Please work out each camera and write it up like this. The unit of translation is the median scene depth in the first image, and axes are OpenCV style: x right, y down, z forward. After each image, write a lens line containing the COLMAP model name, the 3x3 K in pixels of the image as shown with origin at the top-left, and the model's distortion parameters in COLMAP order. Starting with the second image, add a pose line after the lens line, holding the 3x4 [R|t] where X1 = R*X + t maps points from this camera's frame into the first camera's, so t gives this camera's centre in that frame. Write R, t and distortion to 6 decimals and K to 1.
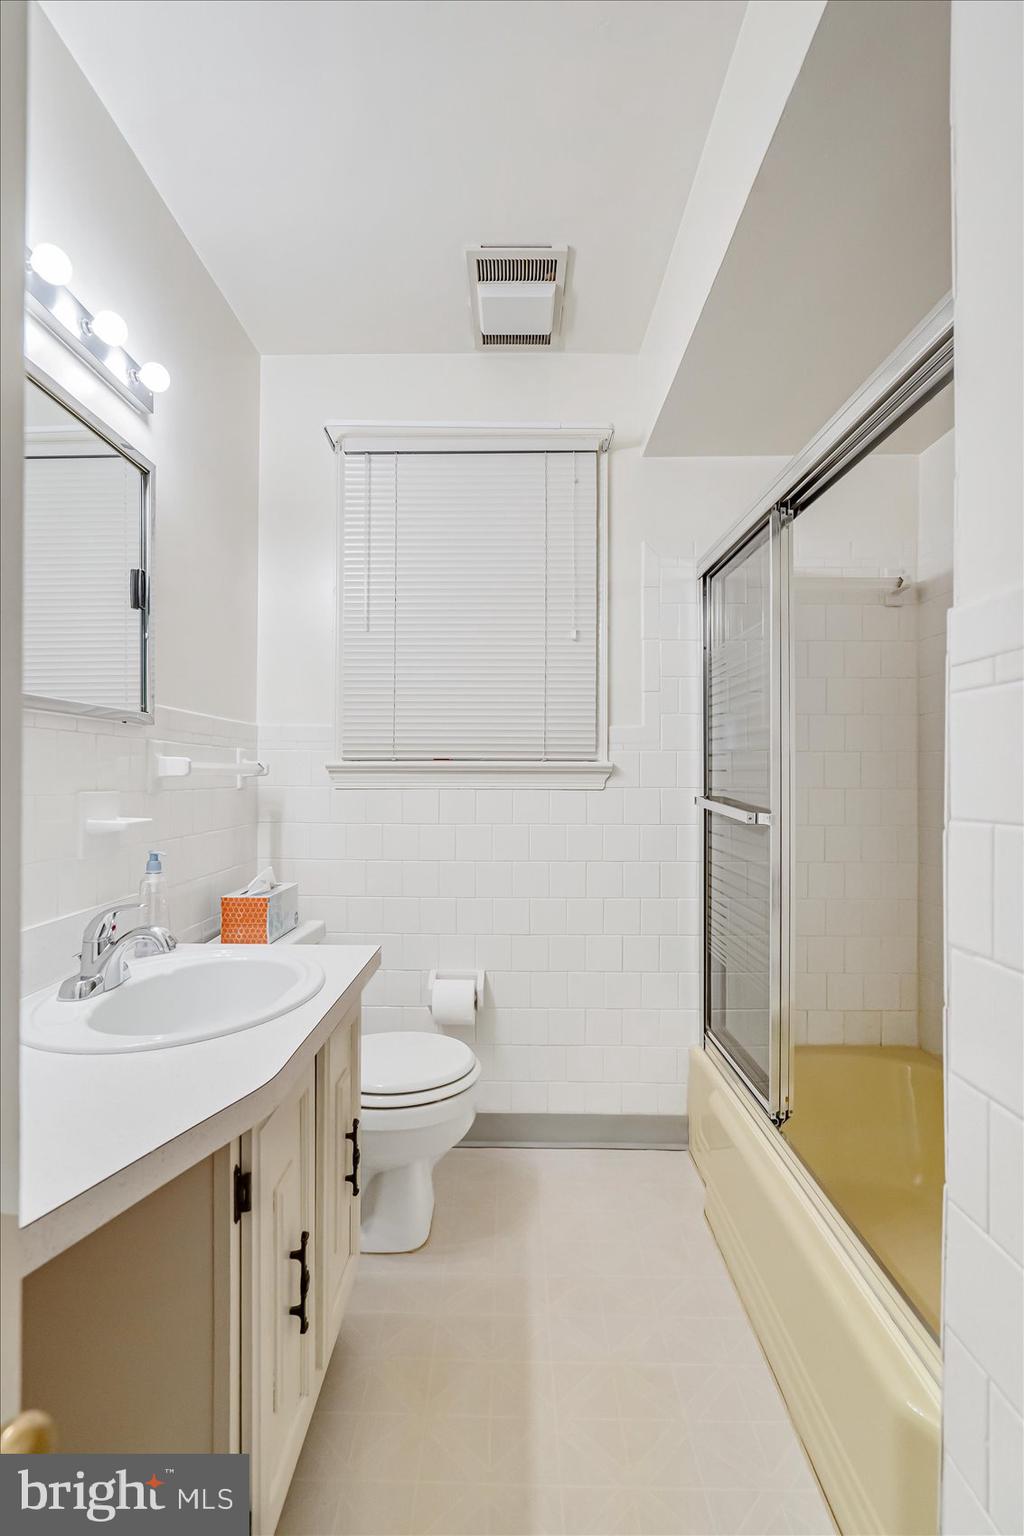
lens RADIAL K [[712.9, 0, 512.0], [0, 712.9, 768.0], [0, 0, 1]] dist [0.000892, 0.000388]
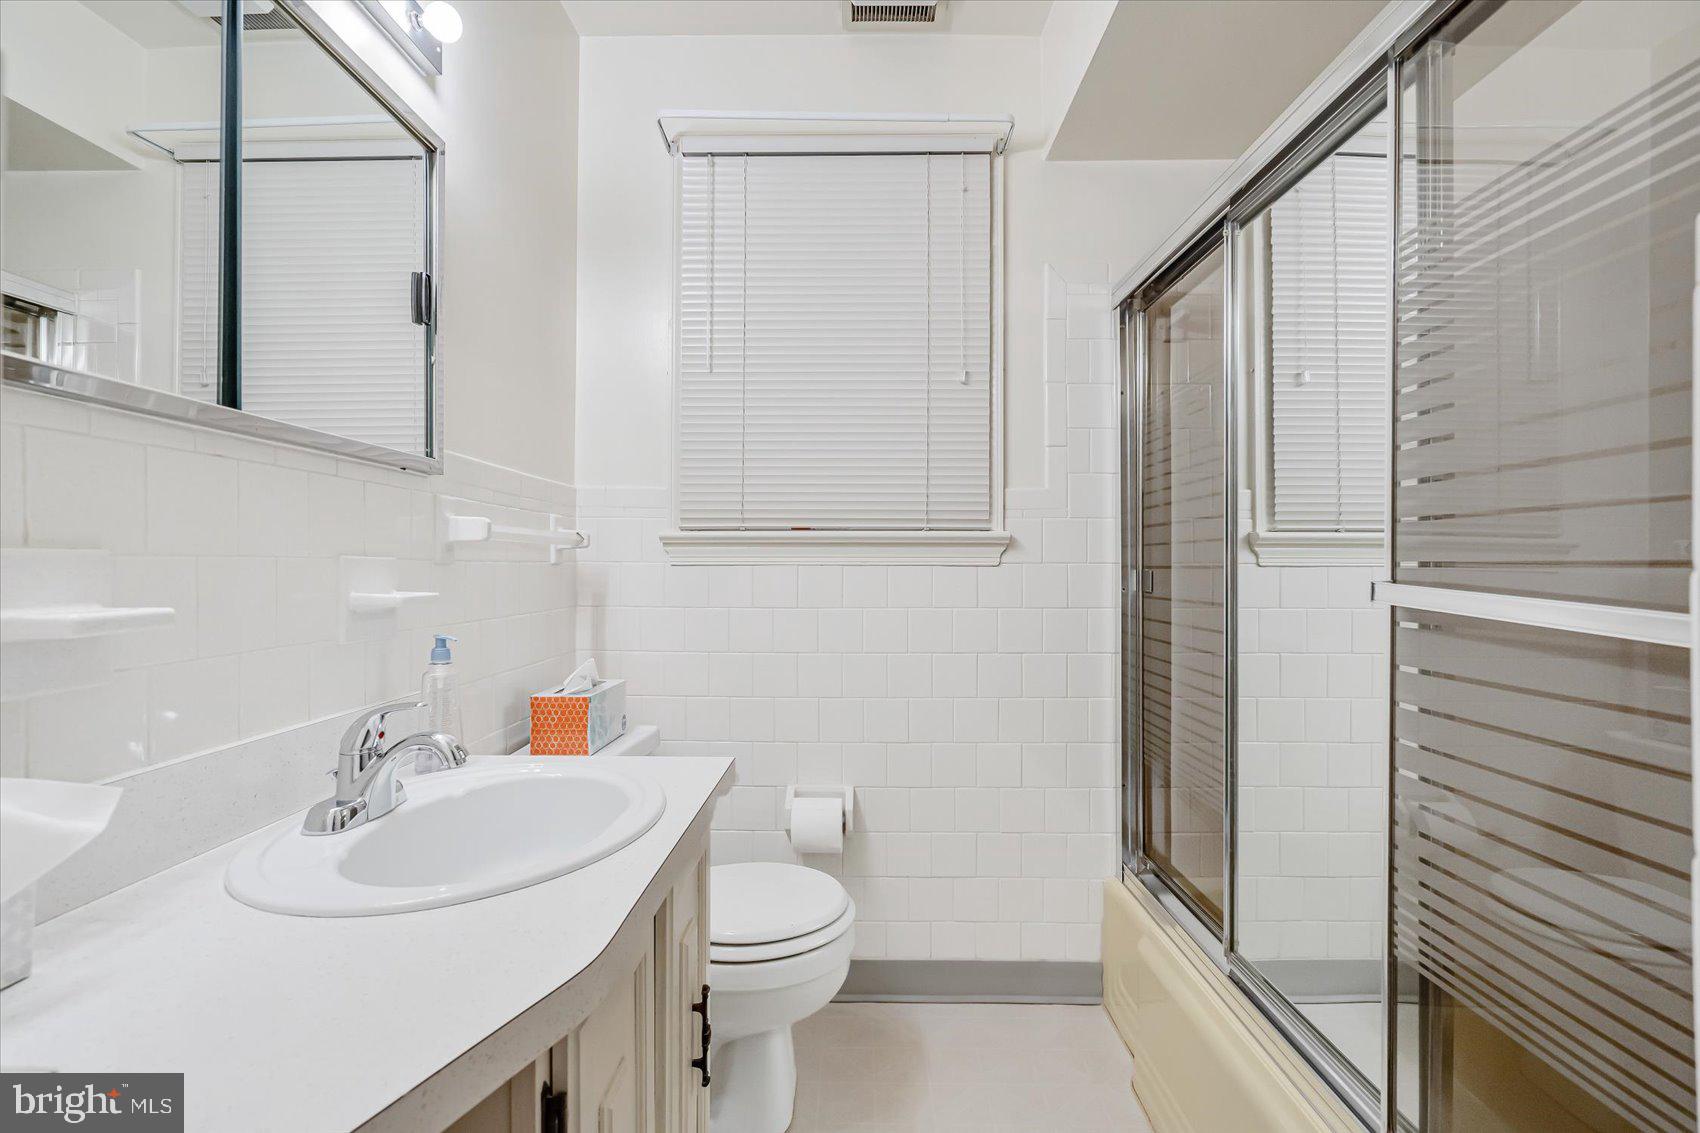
lens RADIAL K [[750.6, 0, 850.0], [0, 750.6, 566.5], [0, 0, 1]] dist [-0.004202, -0.000138]
pose [[0.999978, -0.000608, 0.006585, -0.053504], [0.000605, 1.000000, 0.000478, 0.034224], [-0.006585, -0.000474, 0.999978, 0.152464]]
